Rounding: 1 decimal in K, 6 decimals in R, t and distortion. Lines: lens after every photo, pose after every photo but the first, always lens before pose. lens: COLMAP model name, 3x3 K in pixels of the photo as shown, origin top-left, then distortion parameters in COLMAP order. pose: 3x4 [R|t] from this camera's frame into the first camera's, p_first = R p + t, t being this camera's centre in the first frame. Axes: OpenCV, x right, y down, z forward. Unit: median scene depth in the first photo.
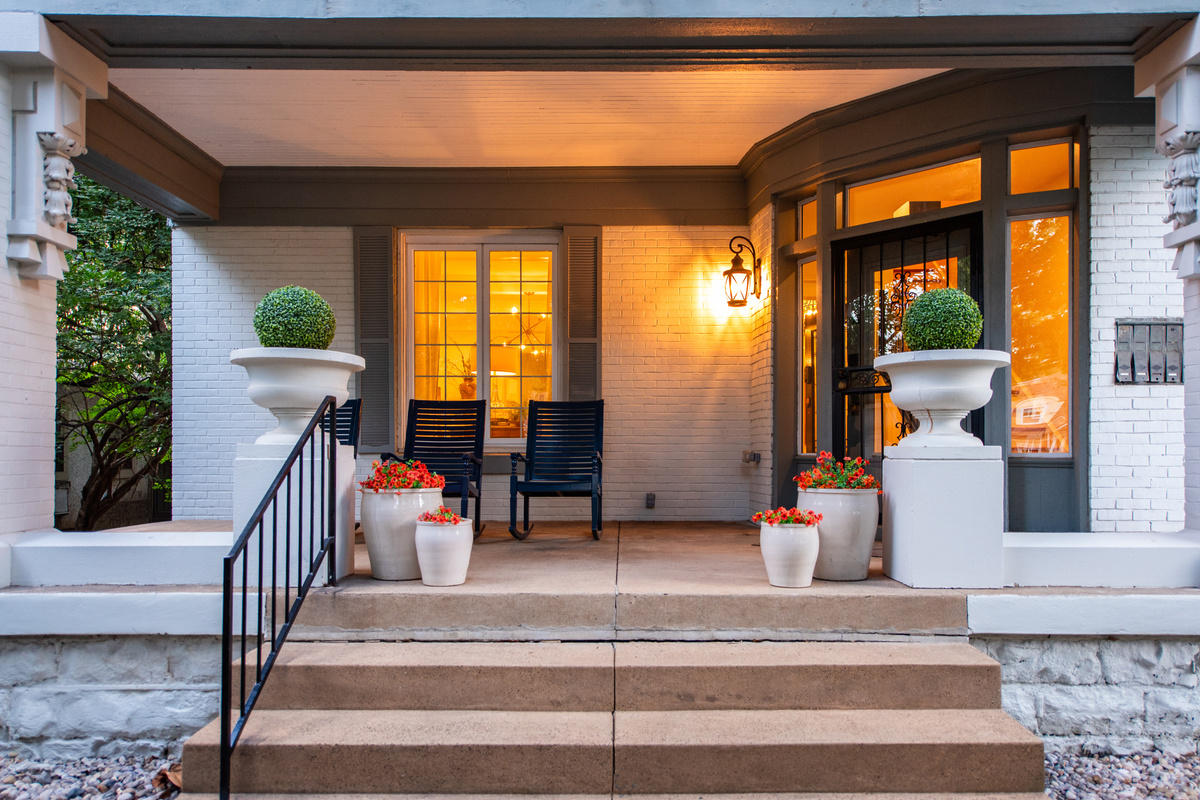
lens RADIAL K [[779.5, 0, 610.2], [0, 779.5, 446.9], [0, 0, 1]] dist [0.021067, -0.008685]
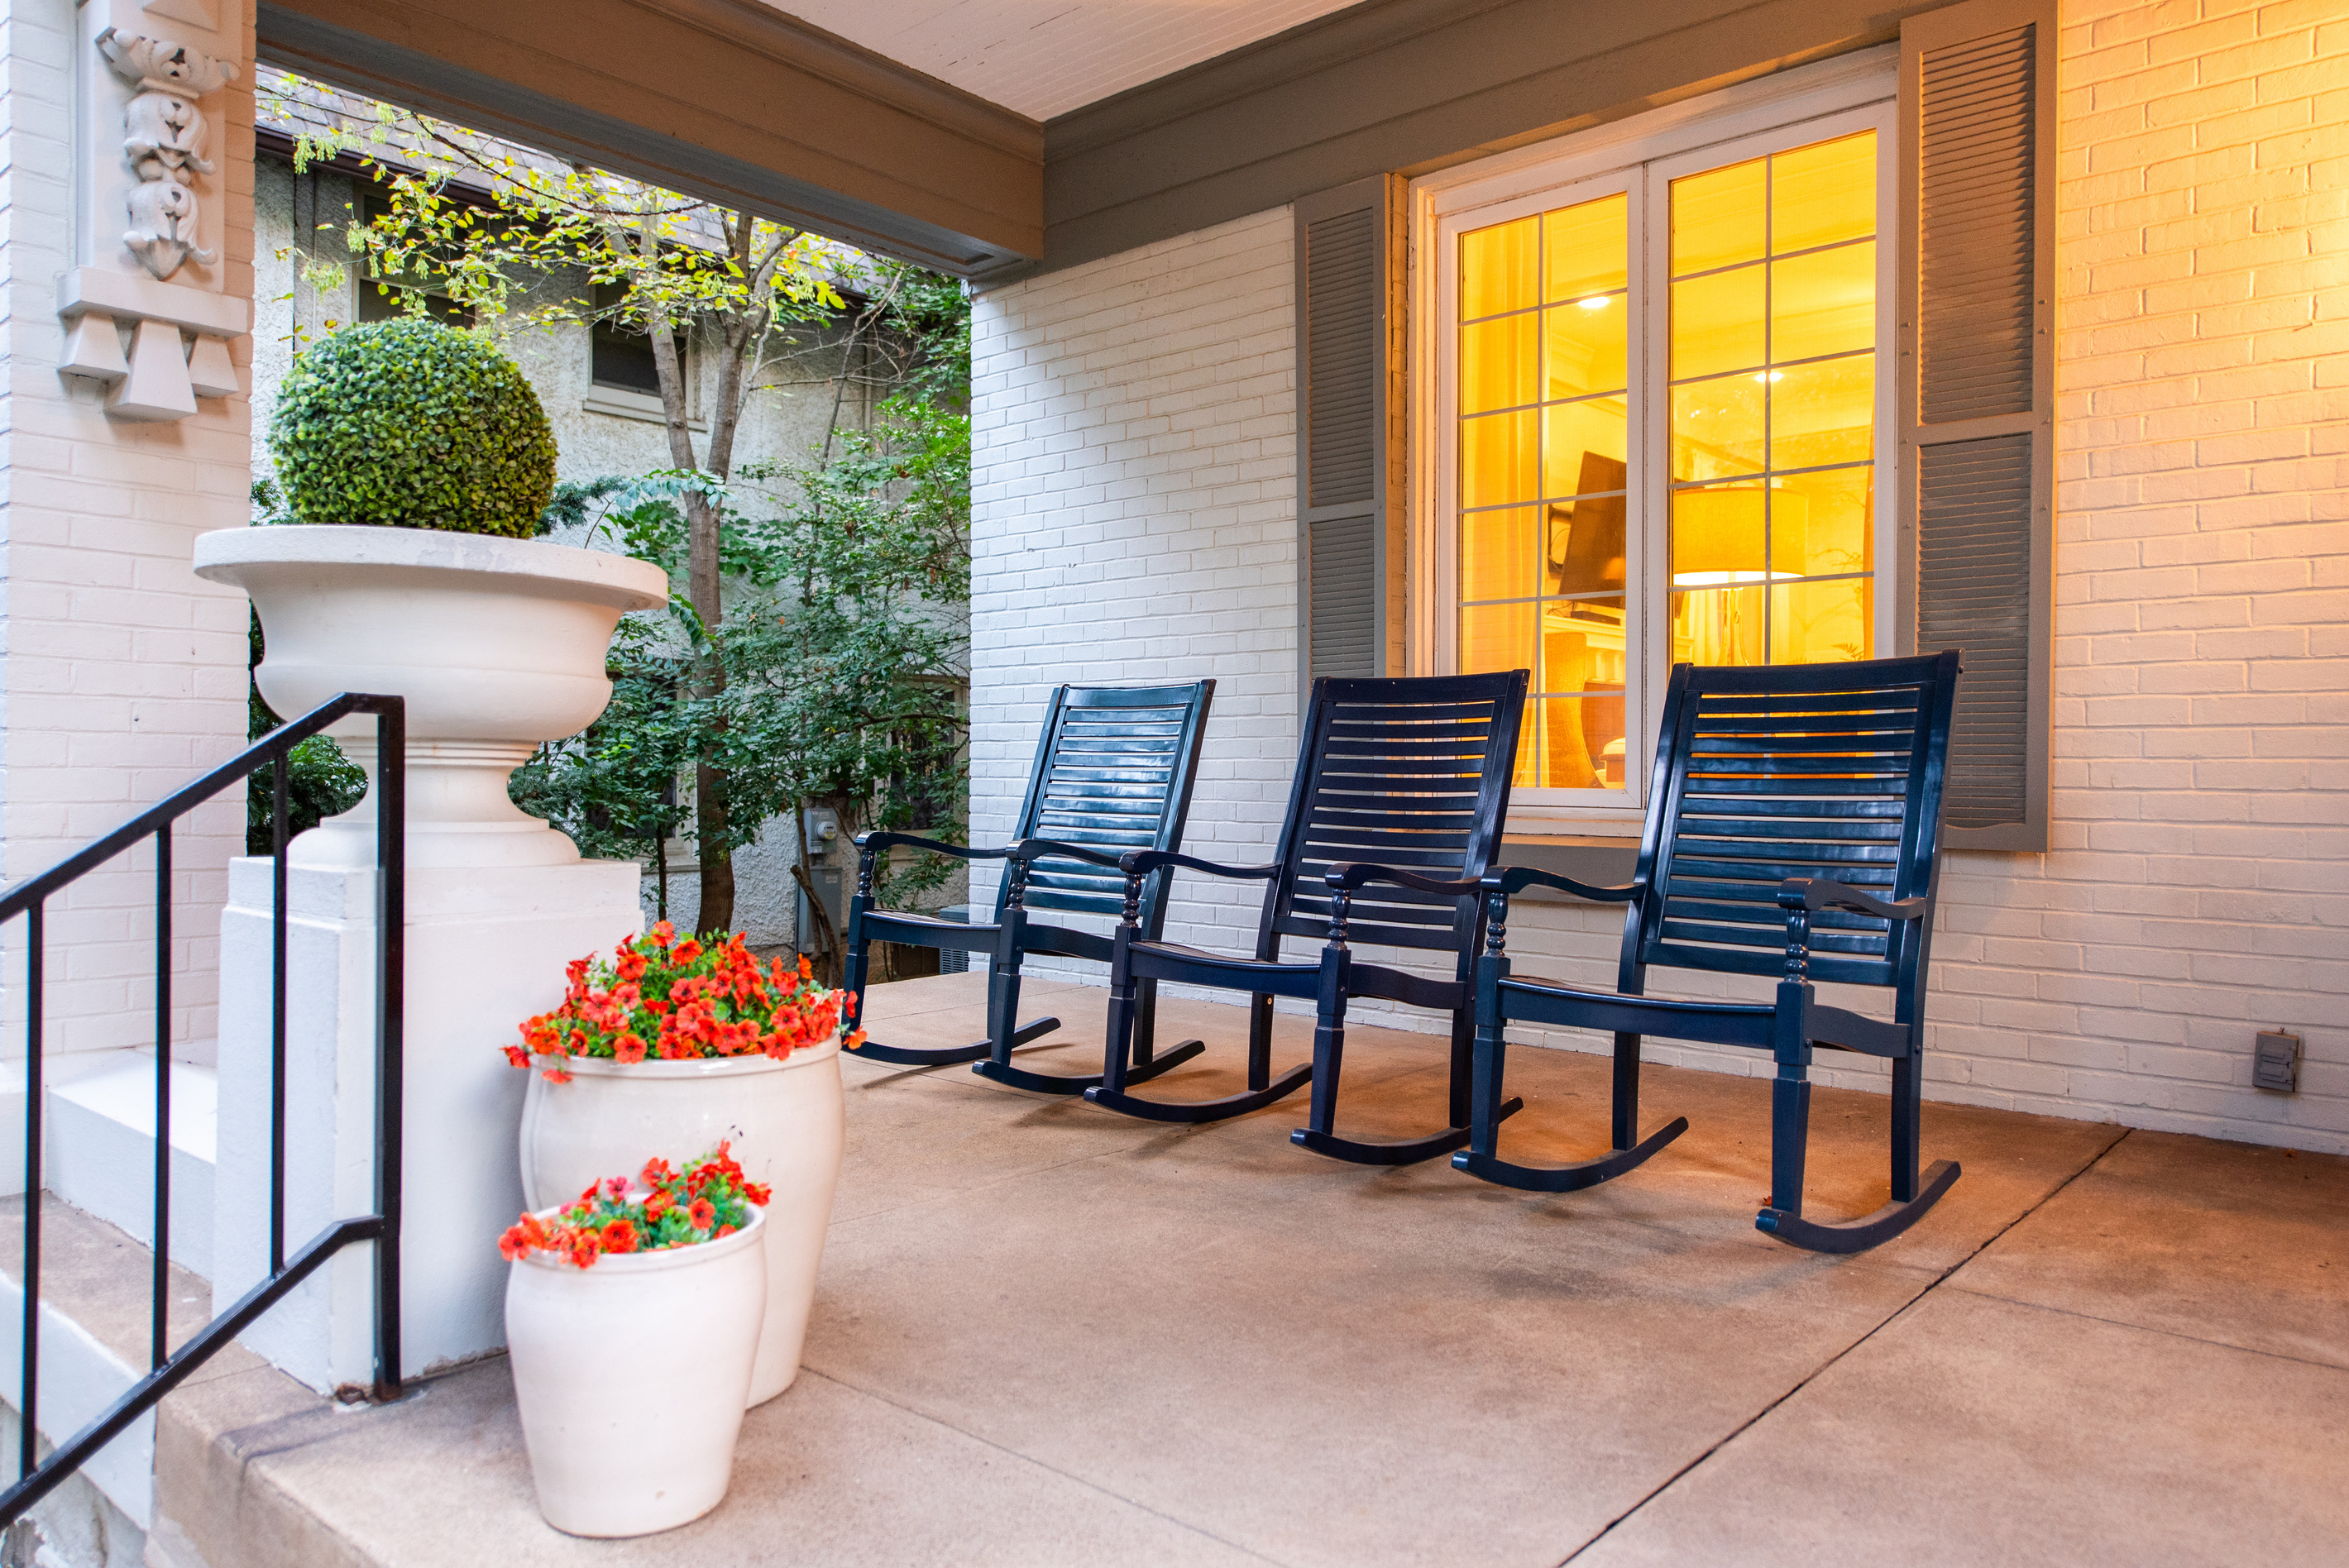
lens RADIAL K [[1630.8, 0, 1176.3], [0, 1630.8, 769.5], [0, 0, 1]] dist [0.025620, -0.008434]
pose [[0.764666, 0.002273, -0.644422, 0.117670], [-0.001212, 0.999997, 0.002089, -0.021300], [0.644425, -0.000817, 0.764667, 0.395260]]
